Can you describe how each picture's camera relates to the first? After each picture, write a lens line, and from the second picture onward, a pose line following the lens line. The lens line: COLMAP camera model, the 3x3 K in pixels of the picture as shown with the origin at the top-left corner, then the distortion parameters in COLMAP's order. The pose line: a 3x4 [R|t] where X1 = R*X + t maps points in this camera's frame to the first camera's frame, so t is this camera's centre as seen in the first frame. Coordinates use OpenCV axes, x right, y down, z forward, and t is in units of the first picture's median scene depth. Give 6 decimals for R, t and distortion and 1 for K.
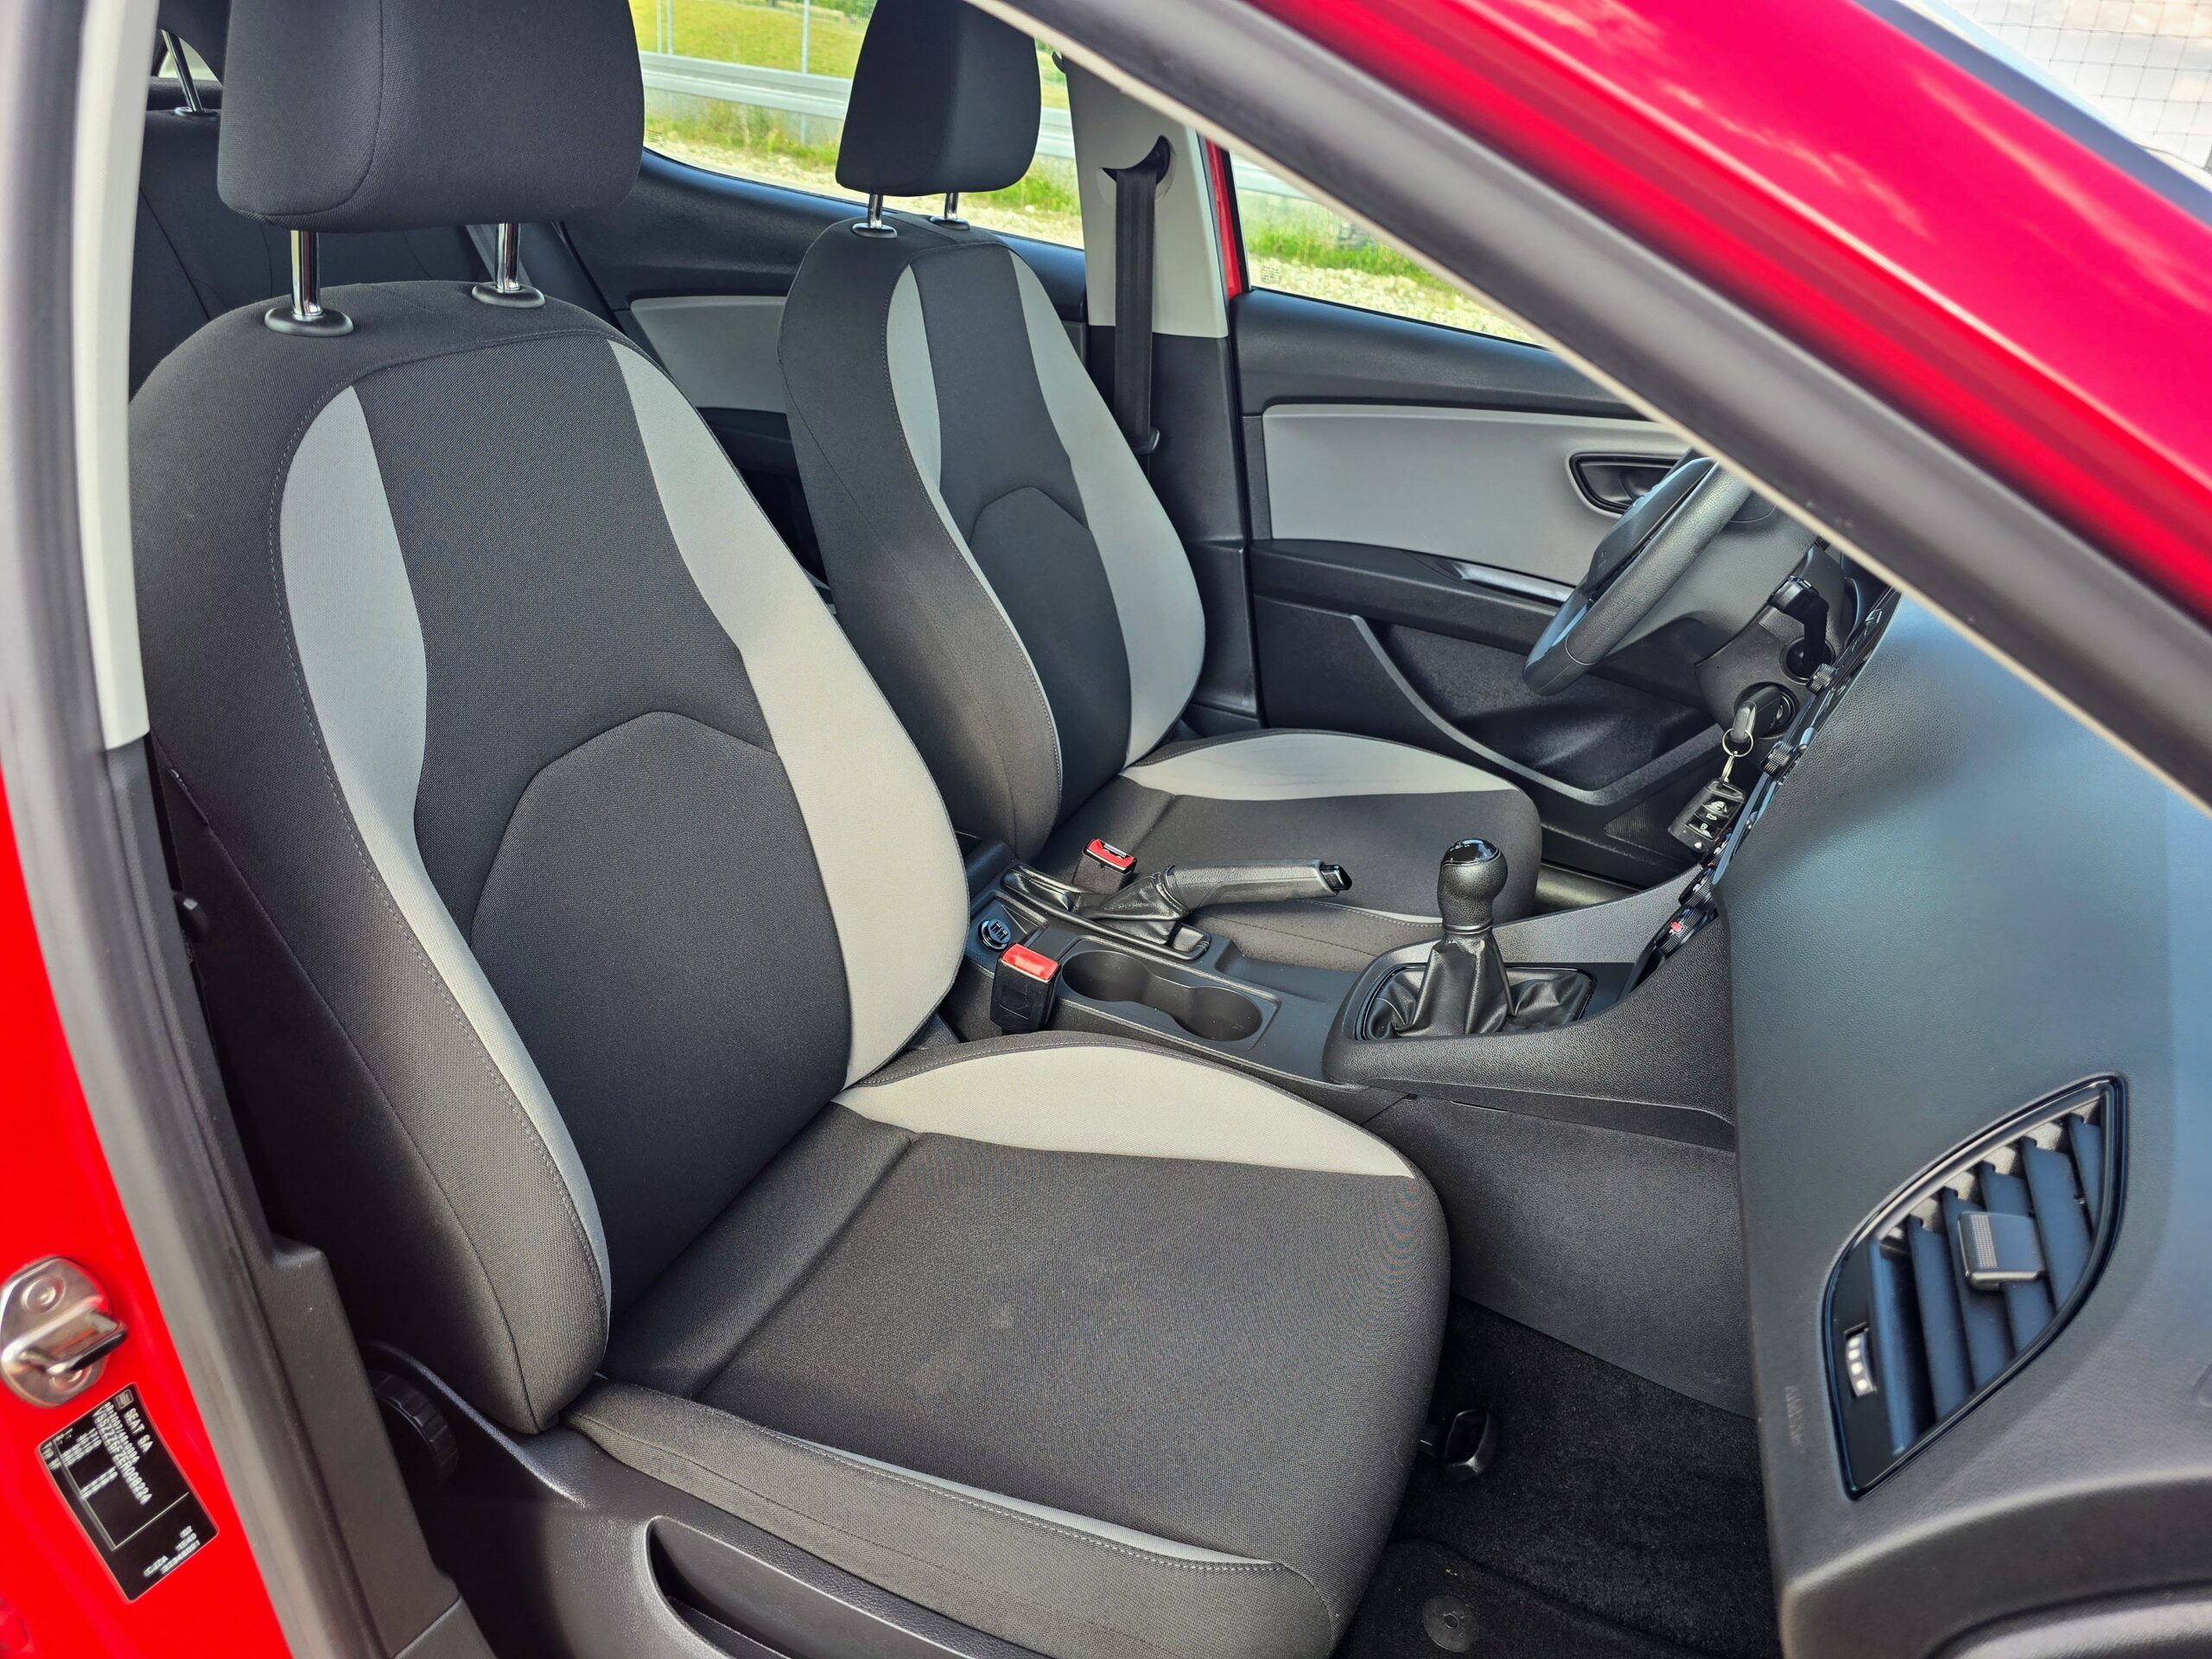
lens RADIAL K [[1506.2, 0, 1106.0], [0, 1506.2, 829.5], [0, 0, 1]] dist [0.047715, -0.039694]
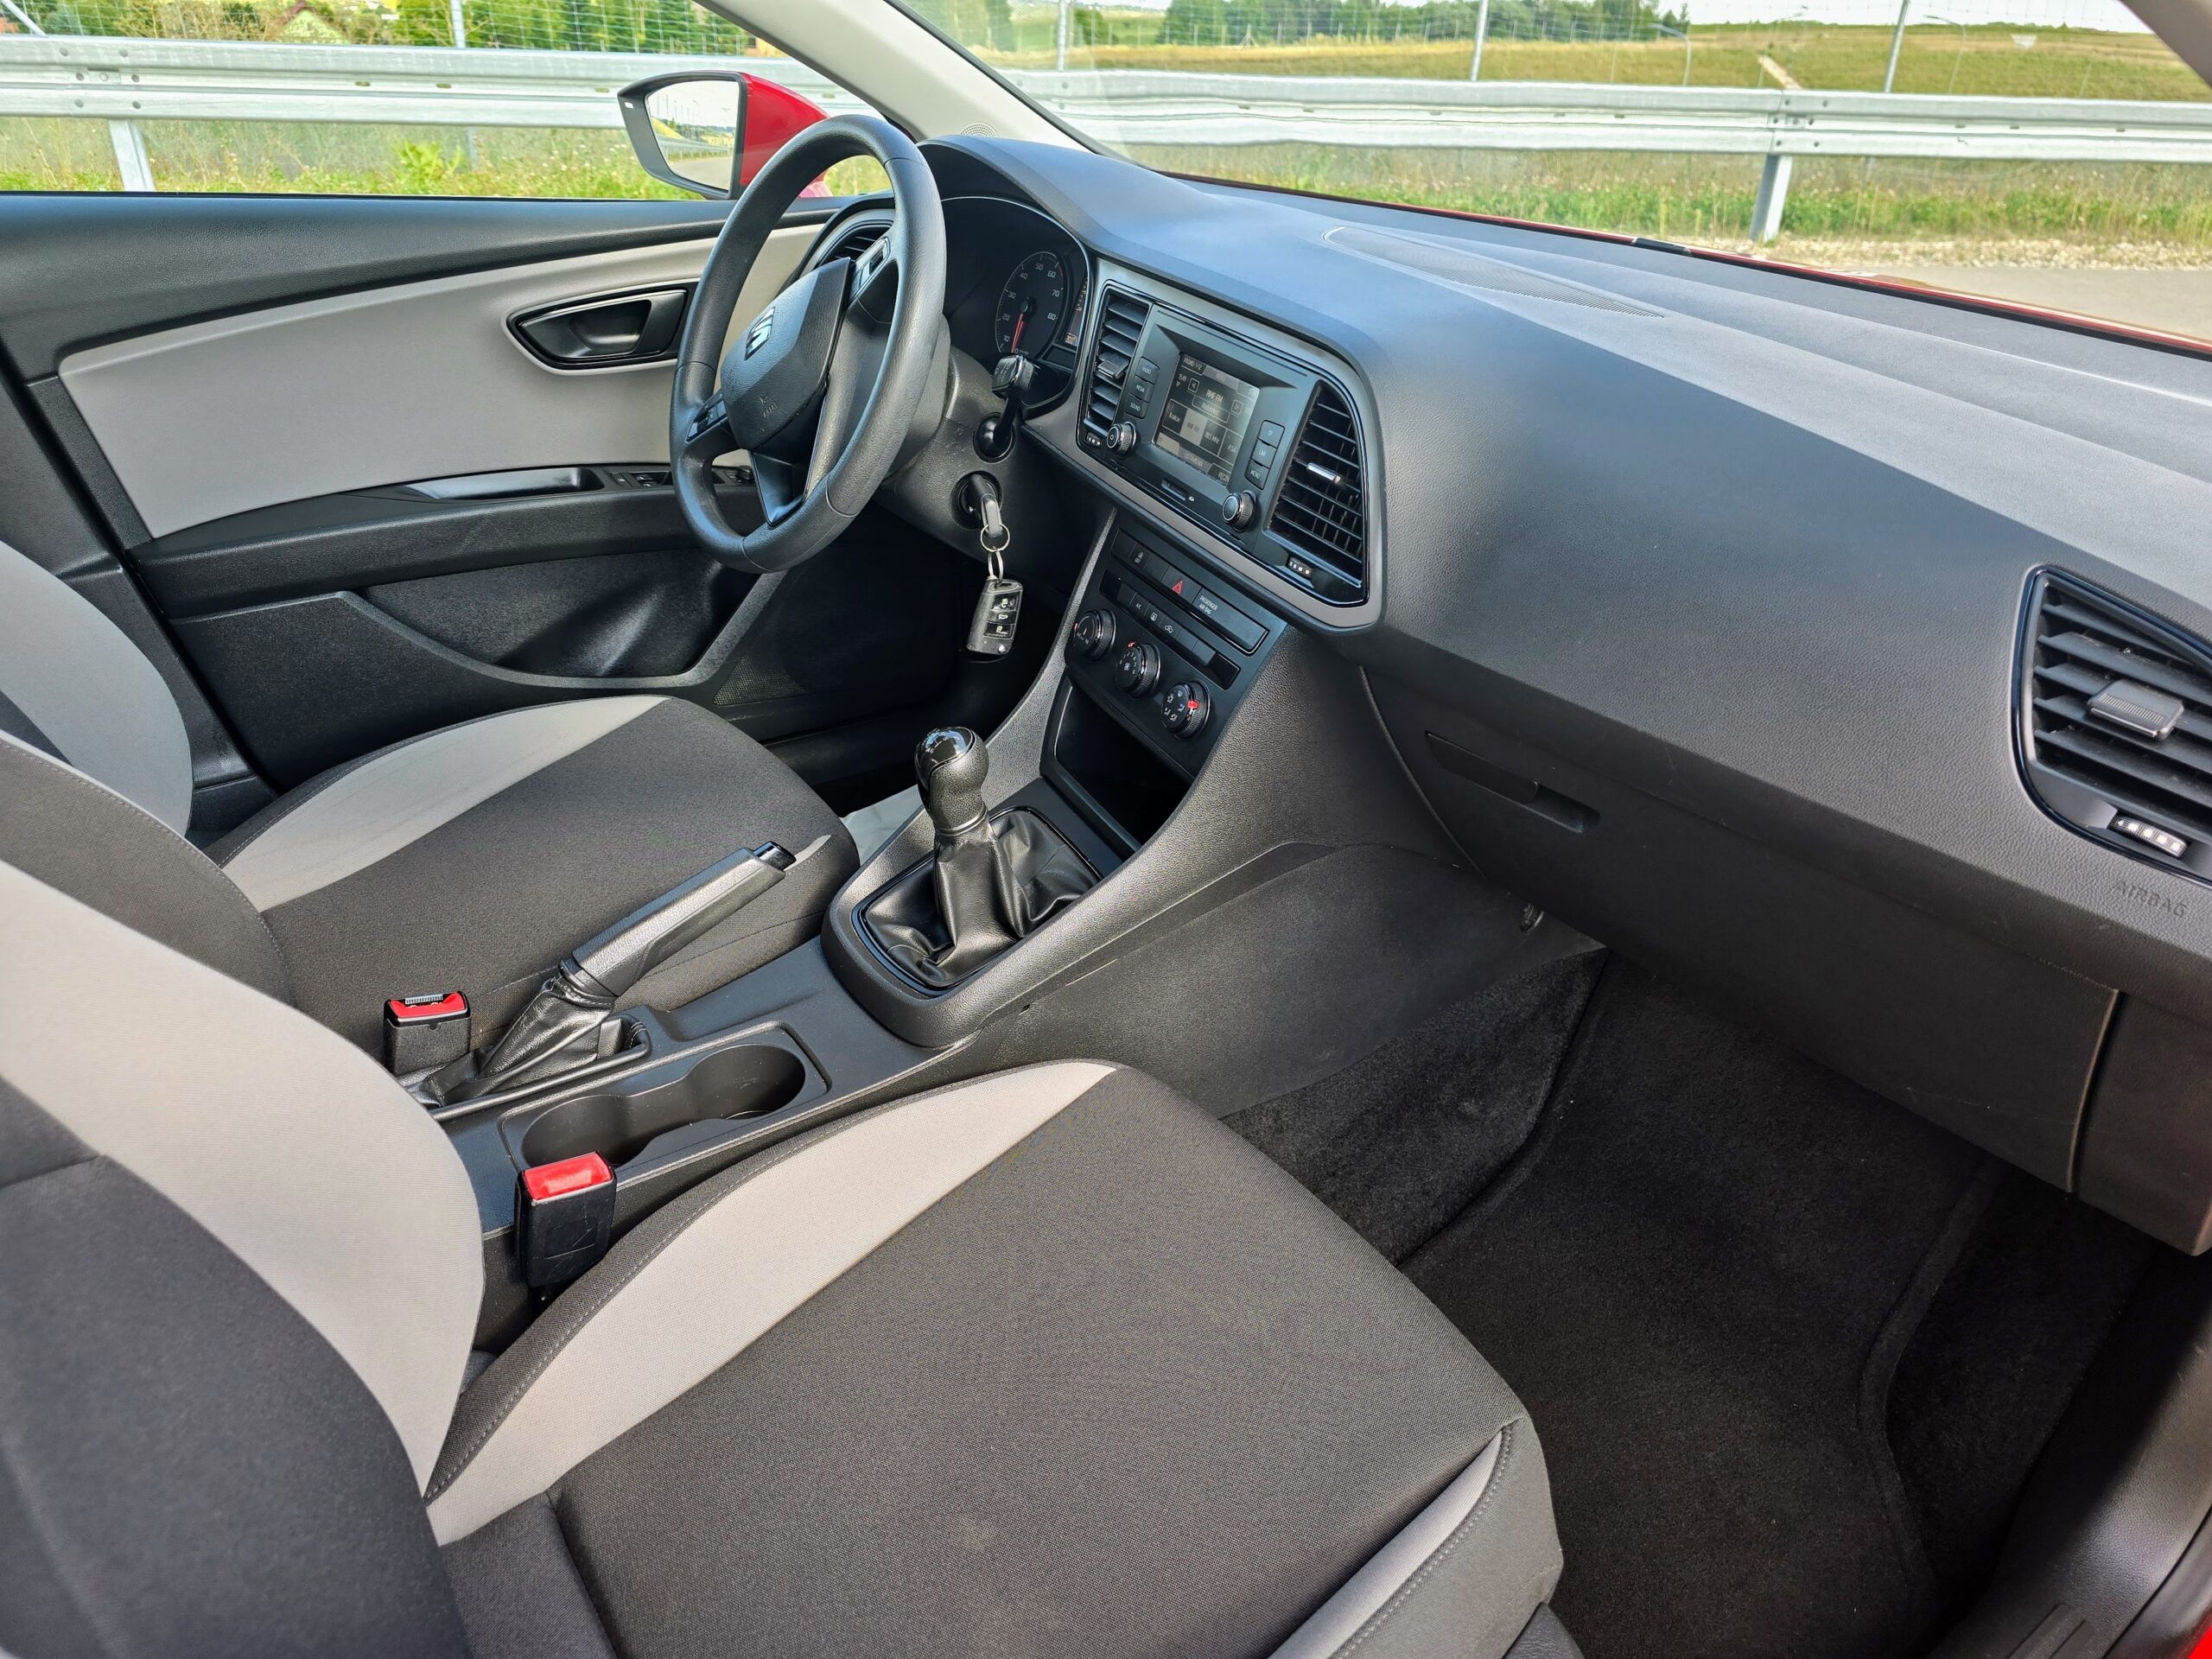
lens RADIAL K [[1507.8, 0, 1106.0], [0, 1507.8, 829.5], [0, 0, 1]] dist [0.005467, -0.031966]
pose [[0.487280, -0.481865, 0.728262, -0.271860], [0.398527, 0.864769, 0.305533, -0.124087], [-0.777004, 0.141352, 0.613421, 0.271897]]
